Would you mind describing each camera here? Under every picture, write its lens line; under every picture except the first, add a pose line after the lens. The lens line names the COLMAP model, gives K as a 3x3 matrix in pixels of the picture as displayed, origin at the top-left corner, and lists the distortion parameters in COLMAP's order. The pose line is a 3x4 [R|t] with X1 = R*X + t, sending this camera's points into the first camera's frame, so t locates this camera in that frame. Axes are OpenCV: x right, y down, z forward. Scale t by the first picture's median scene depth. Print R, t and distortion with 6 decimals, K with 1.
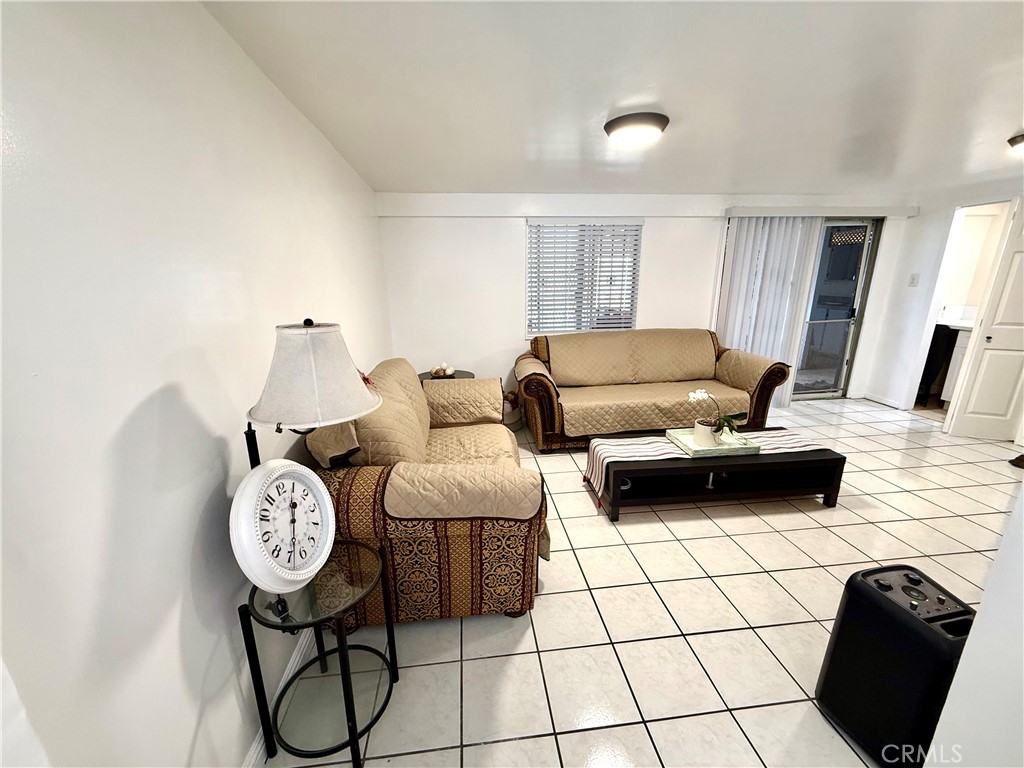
lens RADIAL K [[405.8, 0, 510.7], [0, 405.8, 387.1], [0, 0, 1]] dist [-0.003493, 0.000698]
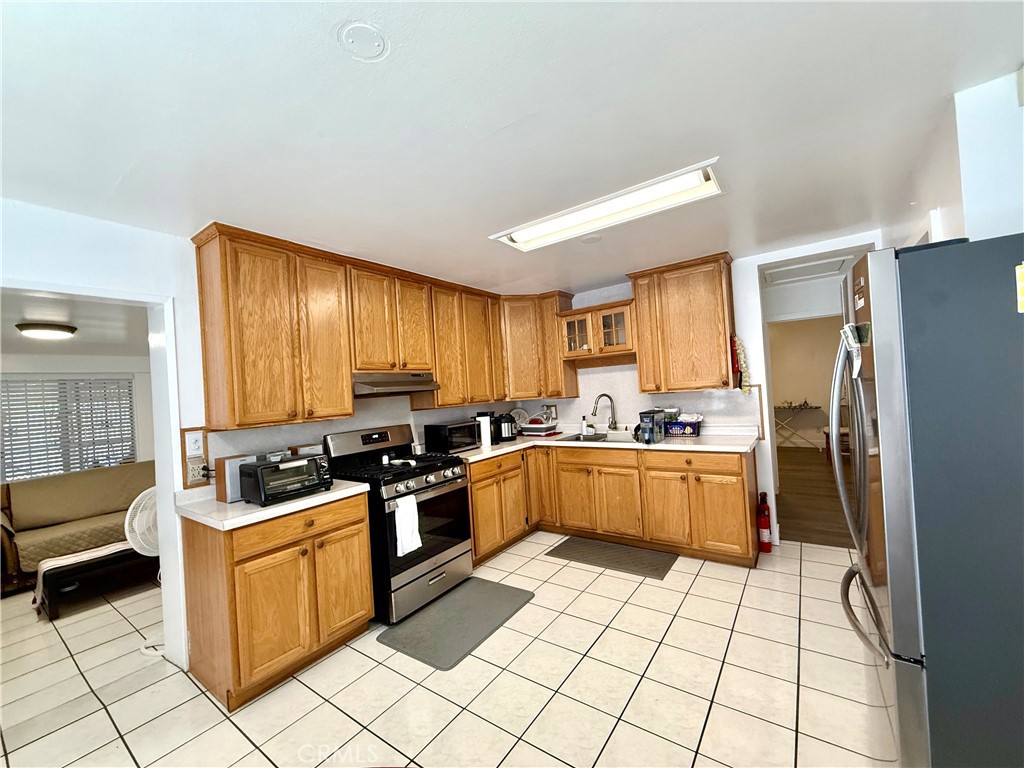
lens RADIAL K [[405.8, 0, 509.3], [0, 405.8, 386.7], [0, 0, 1]] dist [-0.003493, 0.000698]
pose [[0.671682, -0.019614, 0.740580, 0.221669], [0.250047, 0.946991, -0.201704, 0.196236], [-0.697367, 0.320661, 0.640981, -0.727942]]
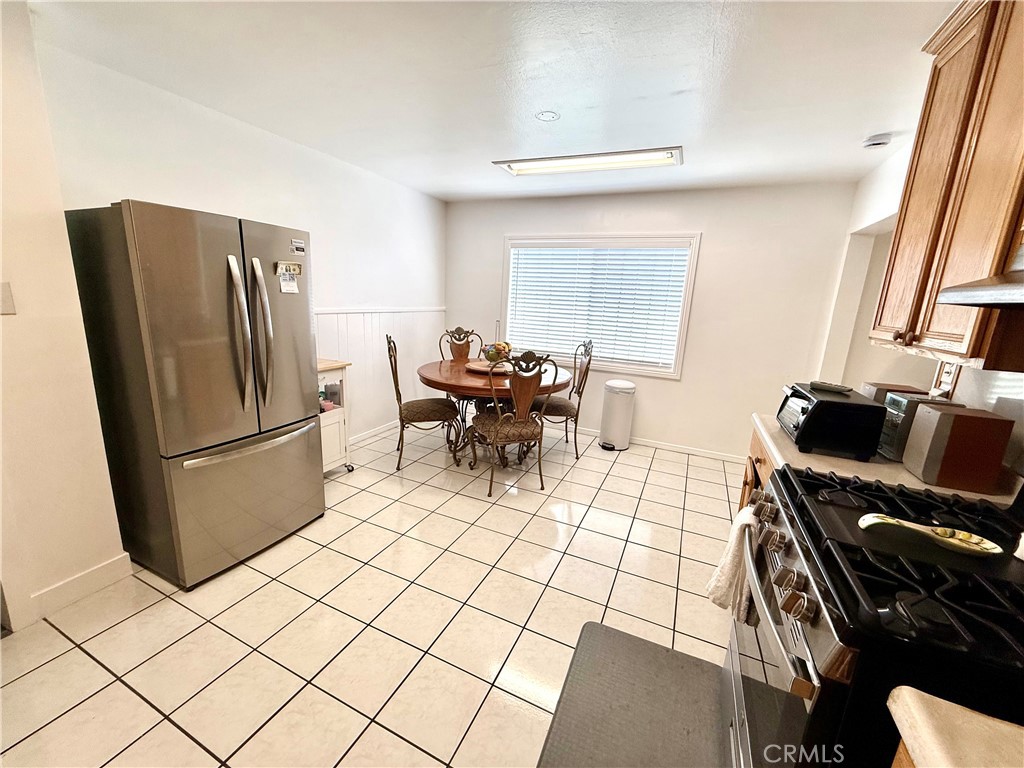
lens RADIAL K [[405.8, 0, 509.9], [0, 405.8, 381.4], [0, 0, 1]] dist [-0.003493, 0.000698]
pose [[-0.522077, 0.166523, -0.836484, 1.099724], [-0.267929, 0.899085, 0.346208, -0.001927], [0.809722, 0.404866, -0.424776, -0.086039]]
